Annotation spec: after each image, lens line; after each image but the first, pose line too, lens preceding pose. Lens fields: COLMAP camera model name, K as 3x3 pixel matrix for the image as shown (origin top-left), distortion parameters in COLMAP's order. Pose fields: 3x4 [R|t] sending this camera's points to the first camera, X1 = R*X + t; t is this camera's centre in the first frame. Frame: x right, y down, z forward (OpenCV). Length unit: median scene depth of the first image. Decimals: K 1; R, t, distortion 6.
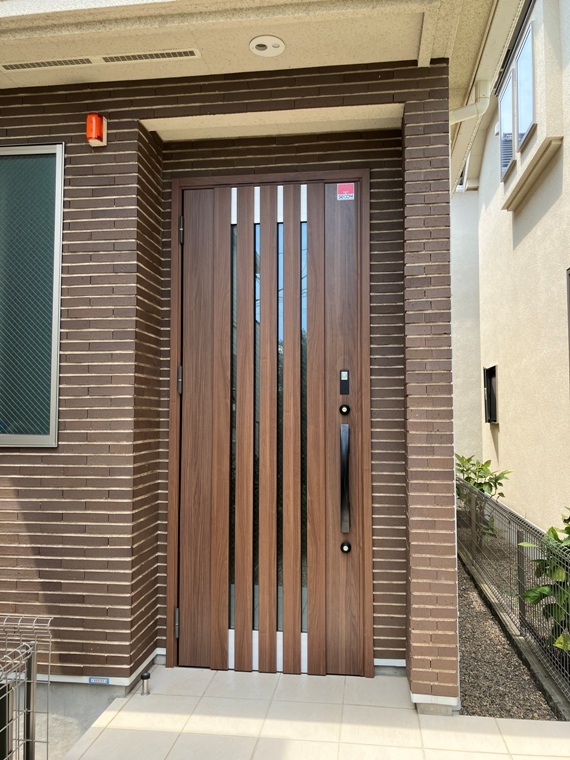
lens RADIAL K [[632.9, 0, 285.0], [0, 632.9, 380.0], [0, 0, 1]] dist [0.045124, -0.094639]
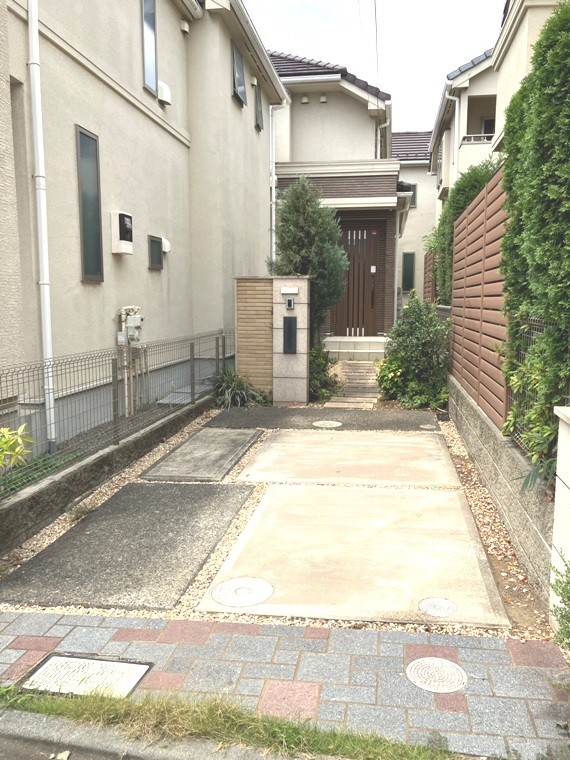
lens RADIAL K [[632.9, 0, 285.0], [0, 632.9, 380.0], [0, 0, 1]] dist [0.045124, -0.094639]
pose [[0.999744, 0.003715, -0.022313, -0.473360], [0.000414, 0.983250, 0.182261, -0.092920], [0.022616, -0.182224, 0.982997, -3.973922]]
